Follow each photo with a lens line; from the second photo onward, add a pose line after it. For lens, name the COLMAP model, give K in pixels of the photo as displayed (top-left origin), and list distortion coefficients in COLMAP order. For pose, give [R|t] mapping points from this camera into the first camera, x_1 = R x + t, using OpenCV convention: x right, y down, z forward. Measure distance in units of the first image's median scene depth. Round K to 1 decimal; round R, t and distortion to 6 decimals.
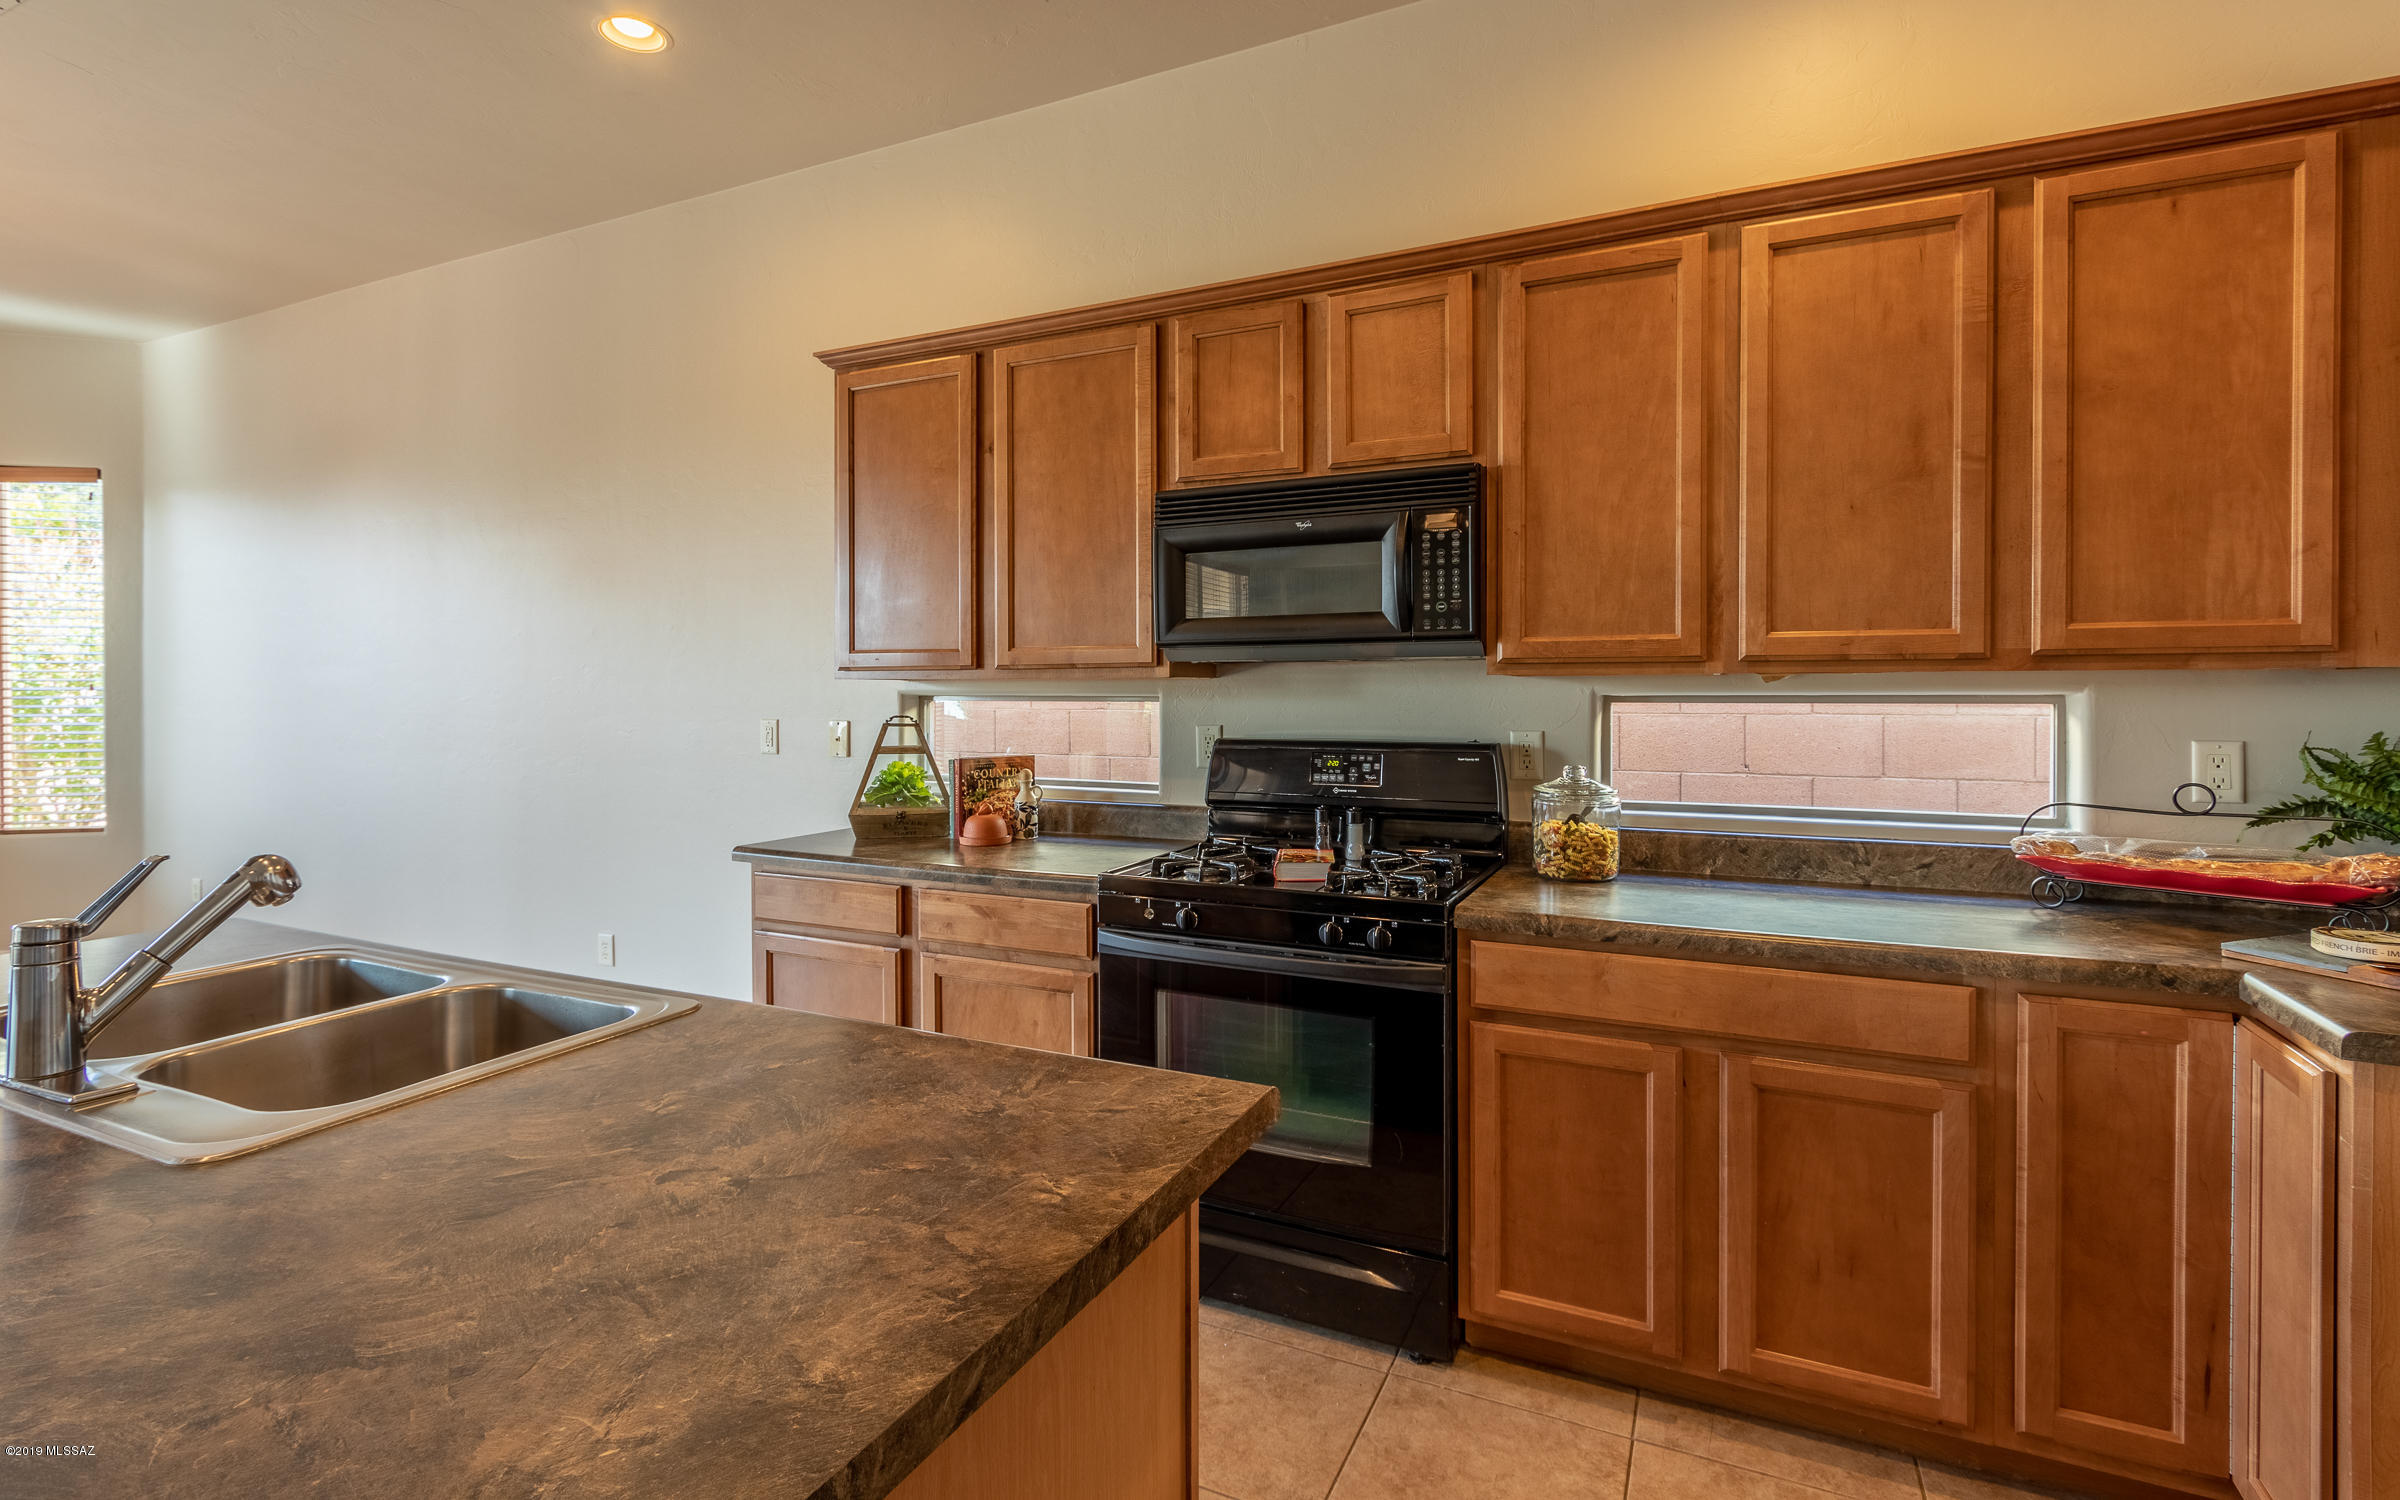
lens RADIAL K [[1115.4, 0, 1150.0], [0, 1115.4, 697.5], [0, 0, 1]] dist [0.003651, -0.000232]
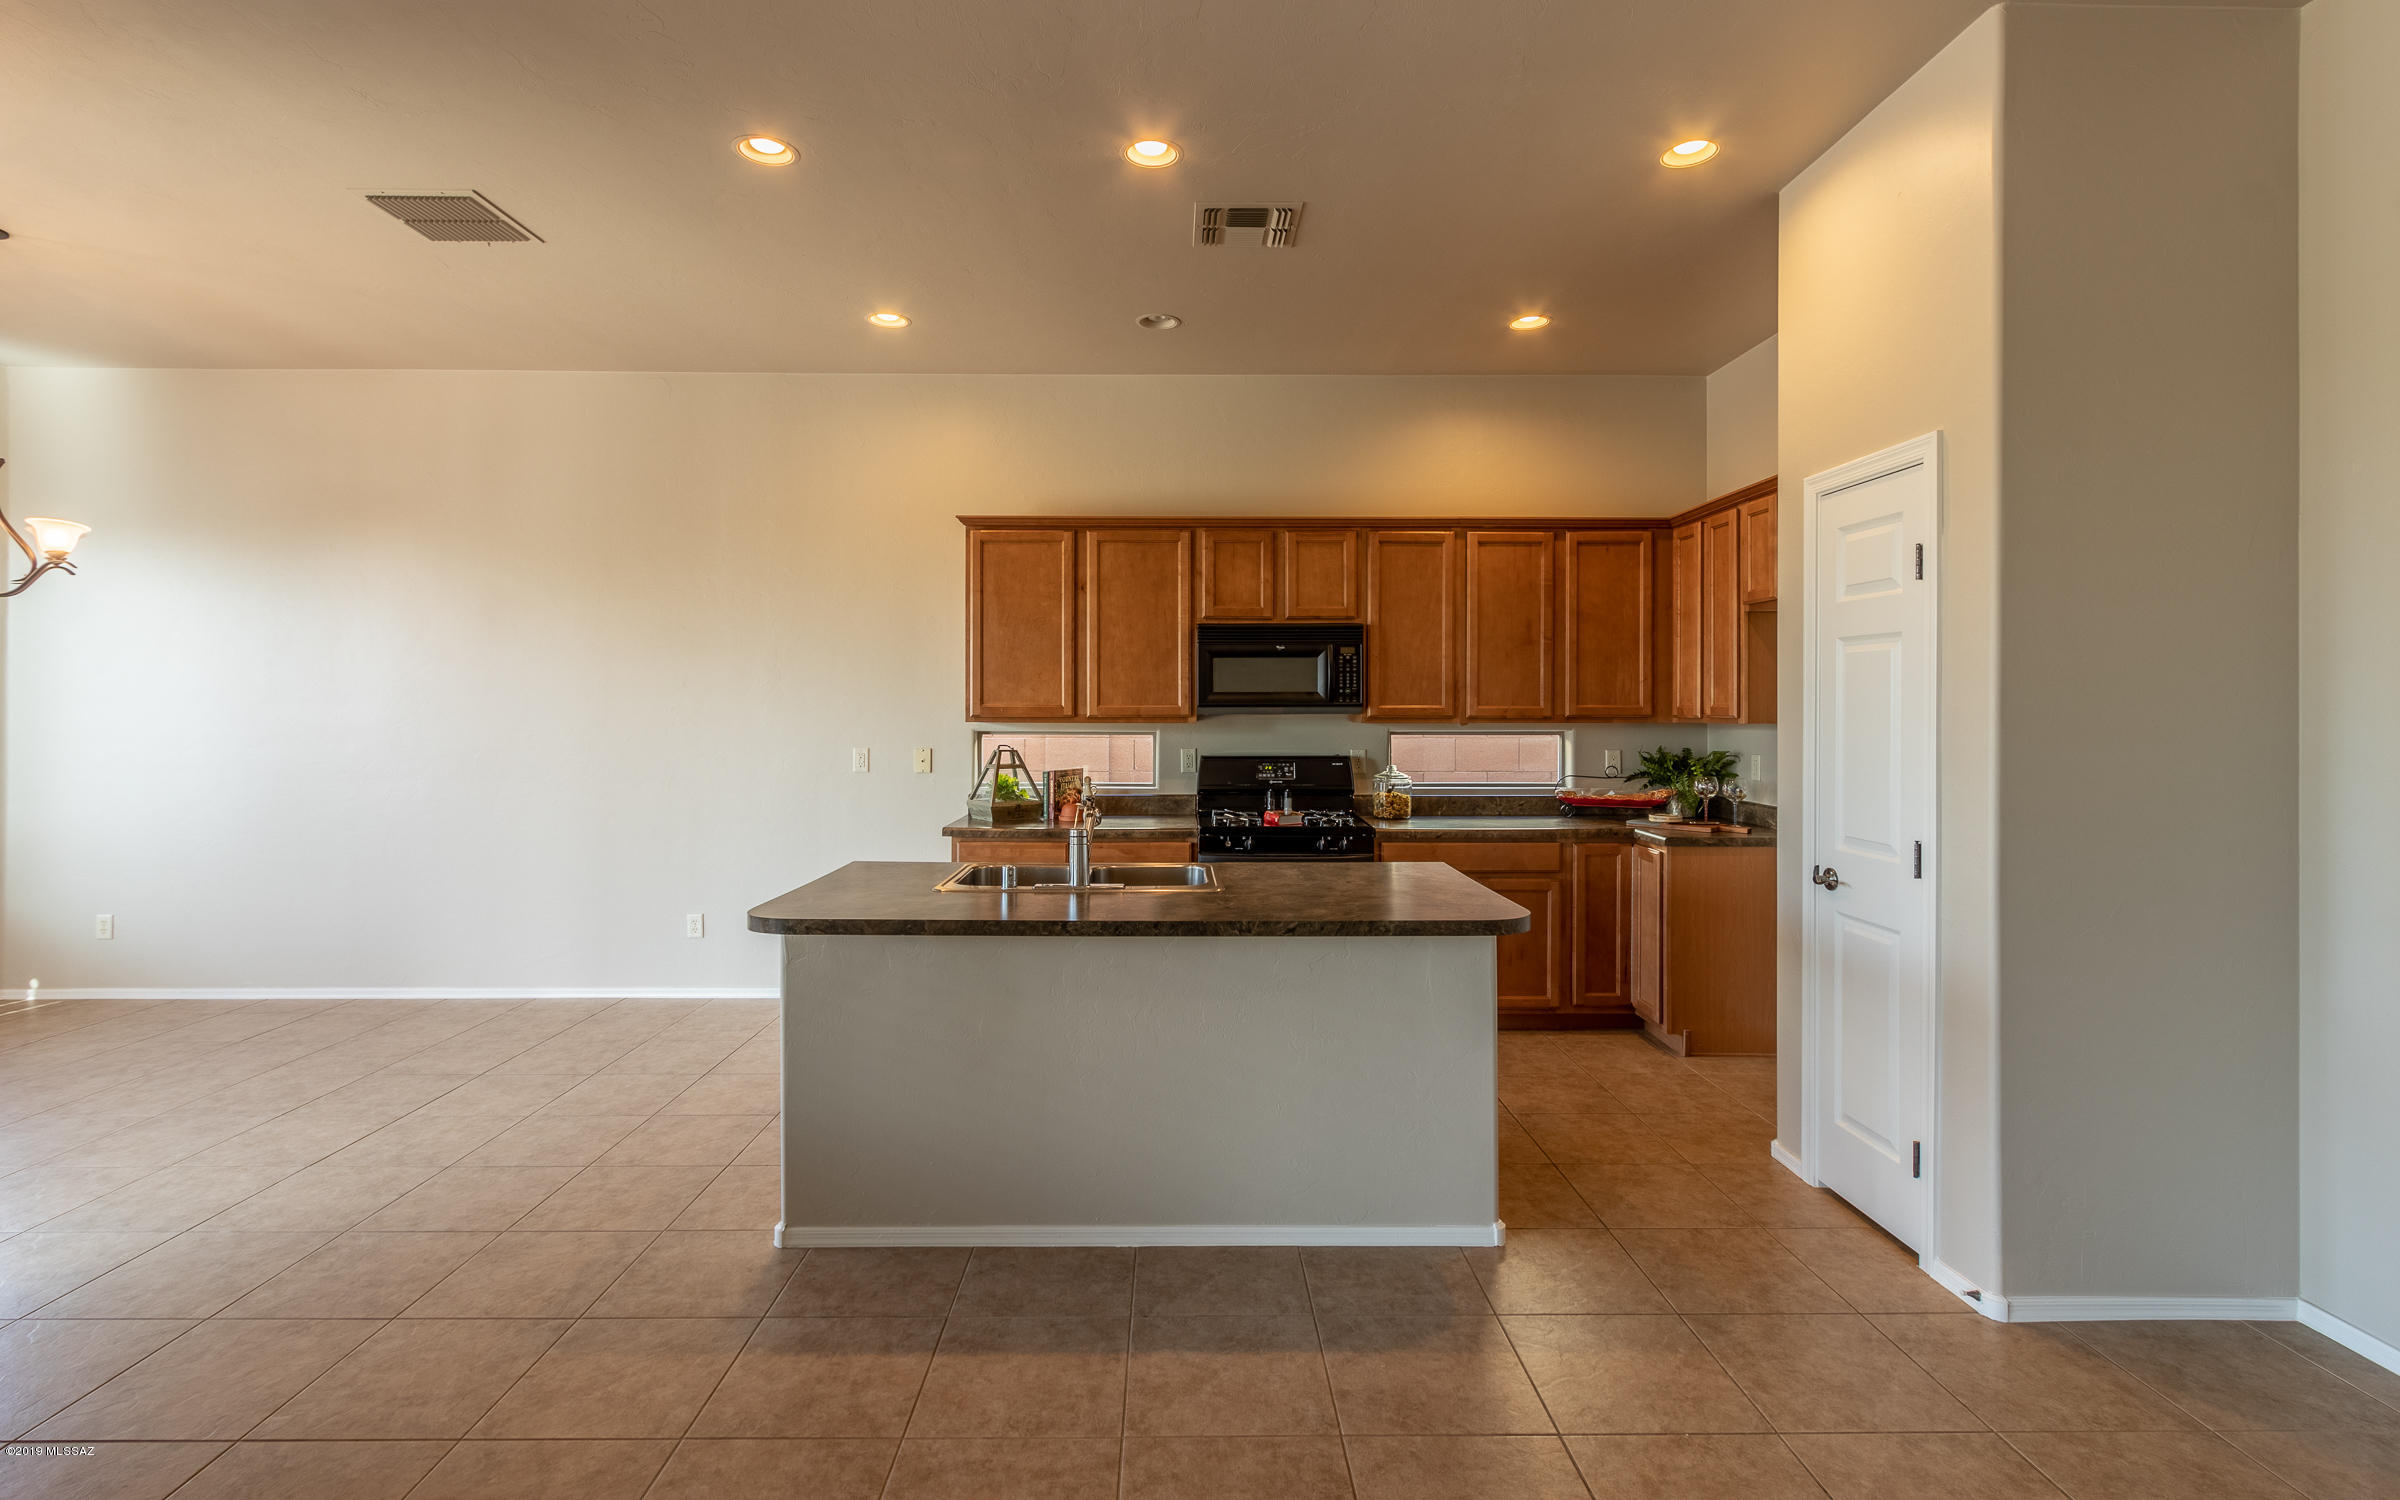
lens RADIAL K [[1109.7, 0, 1184.7], [0, 1109.7, 712.5], [0, 0, 1]] dist [0.002419, 0.000150]
pose [[0.885064, 0.003386, 0.465456, -0.921060], [0.000094, 0.999972, -0.007454, -0.022894], [-0.465469, 0.006641, 0.885039, -0.664737]]
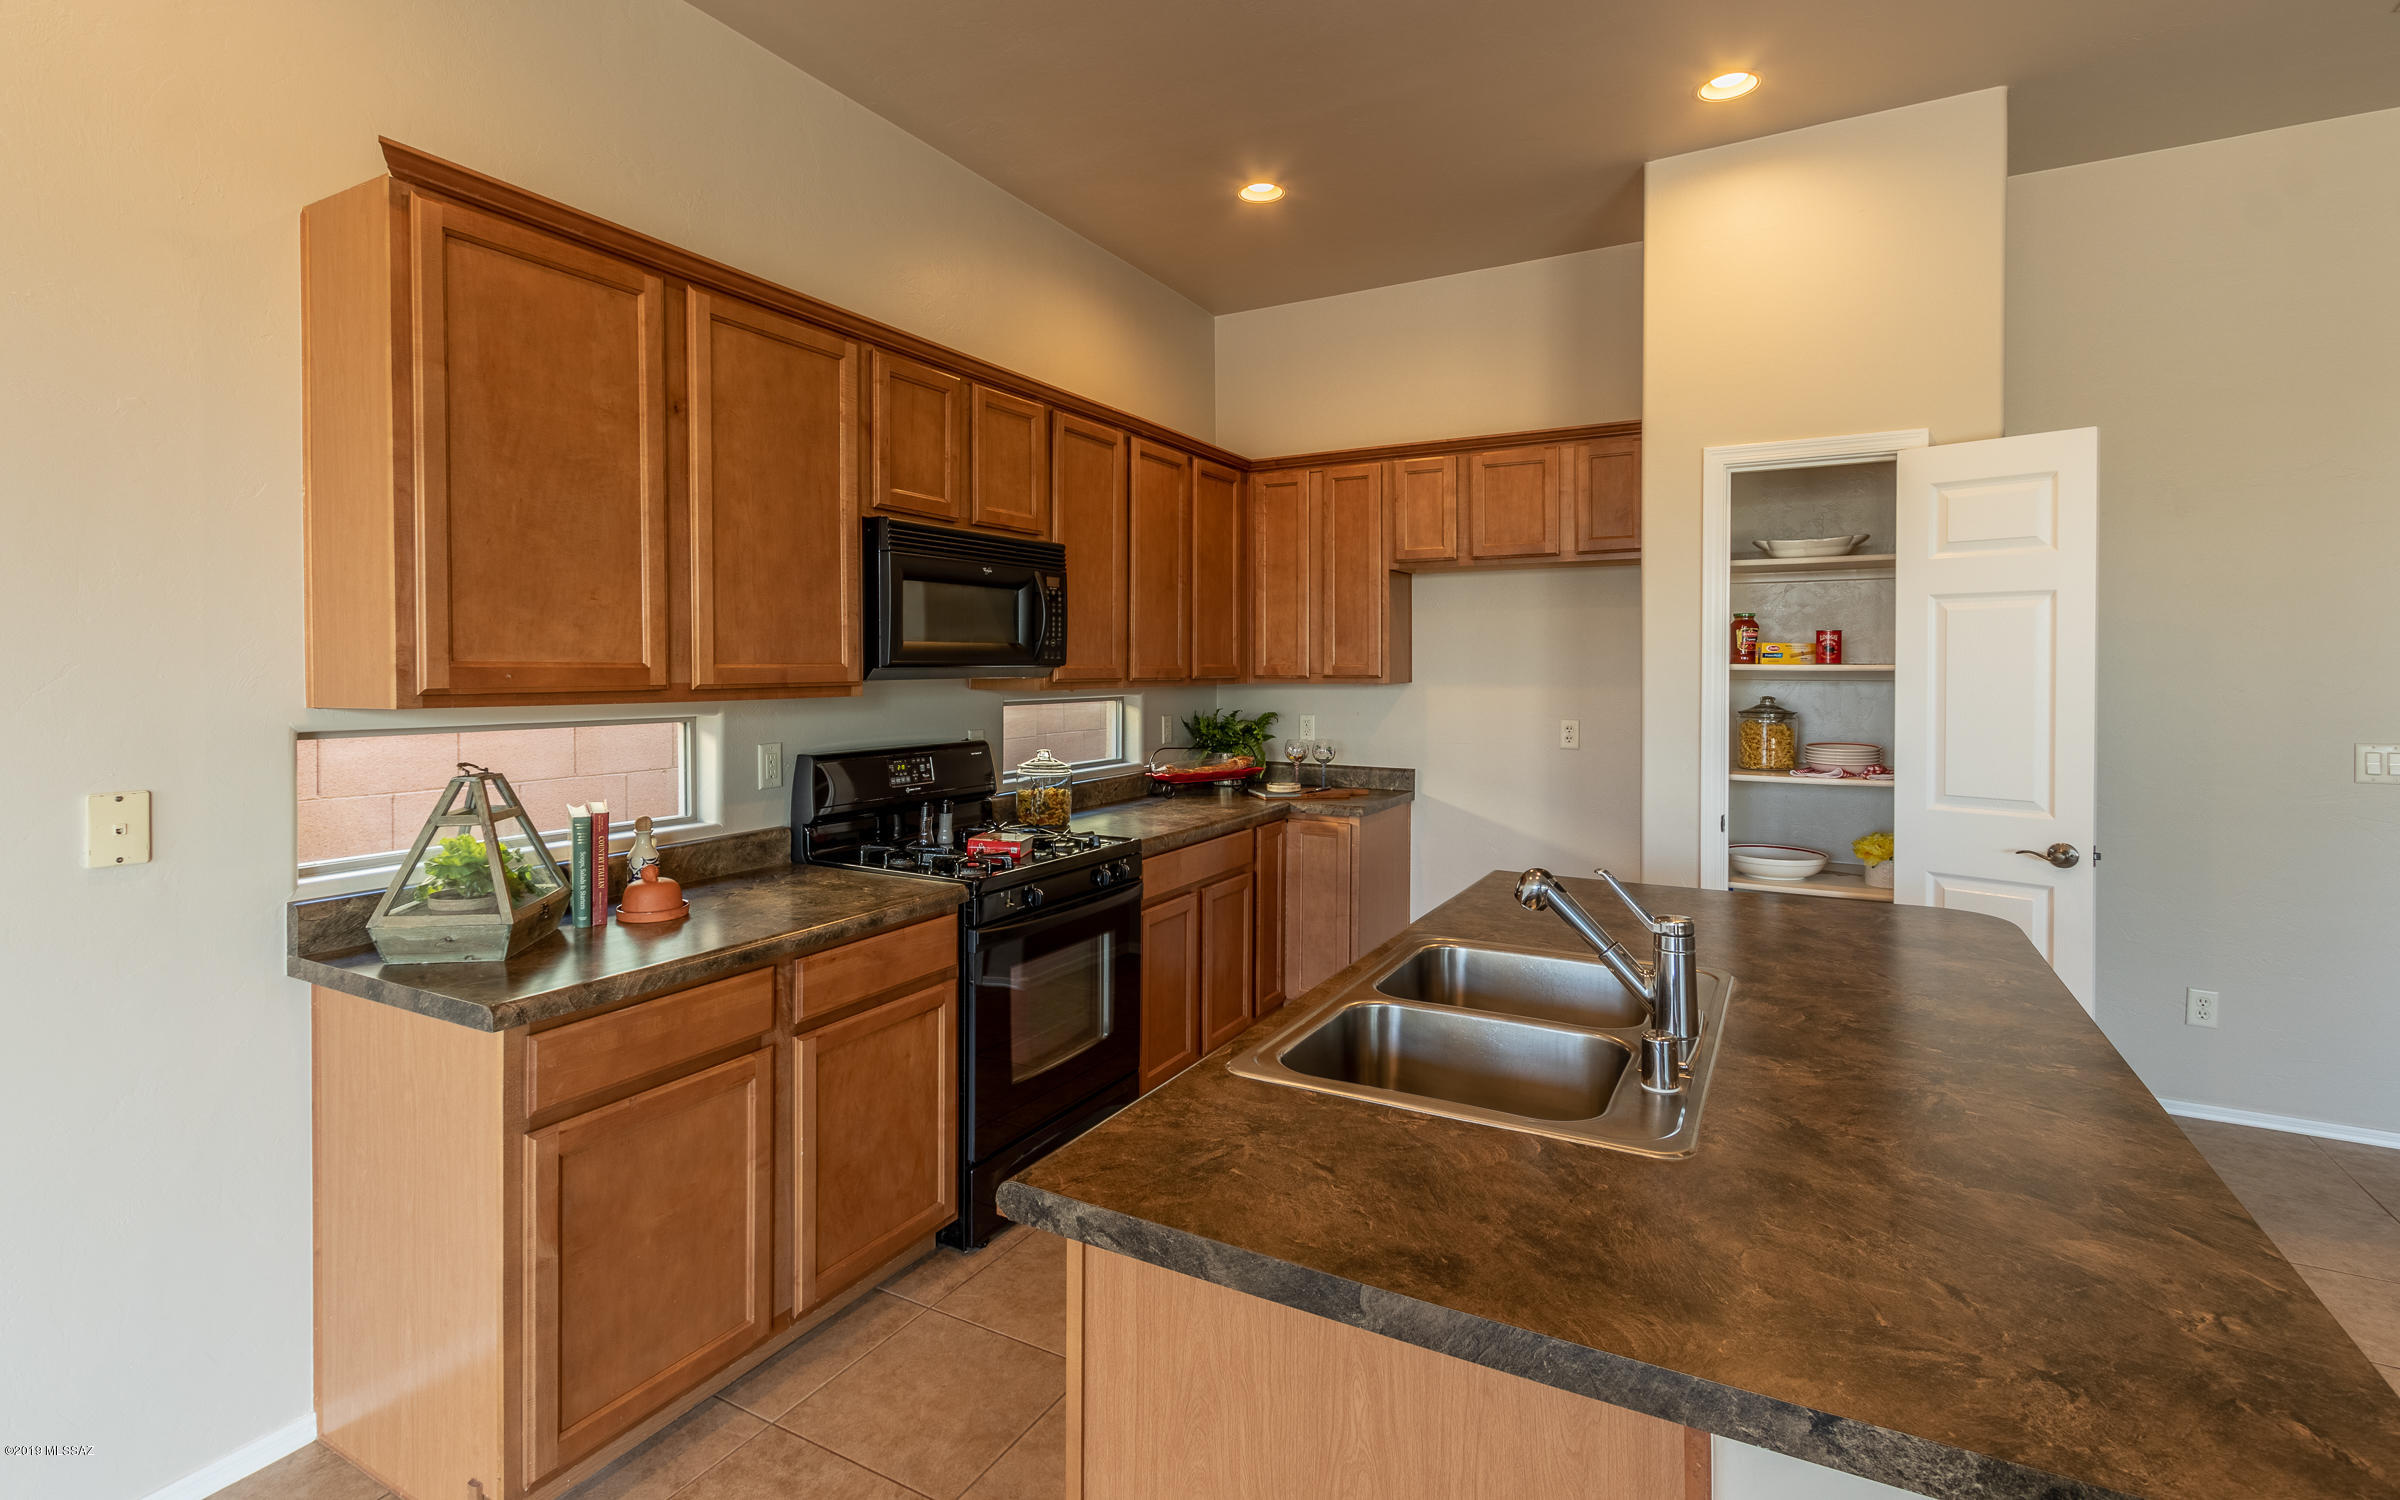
lens RADIAL K [[1115.5, 0, 1230.4], [0, 1115.5, 682.3], [0, 0, 1]] dist [0.002018, 0.000272]
pose [[0.028557, -0.007984, 0.999560, -1.065198], [0.013520, 0.999880, 0.007600, -0.035855], [-0.999501, 0.013297, 0.028661, 0.686539]]
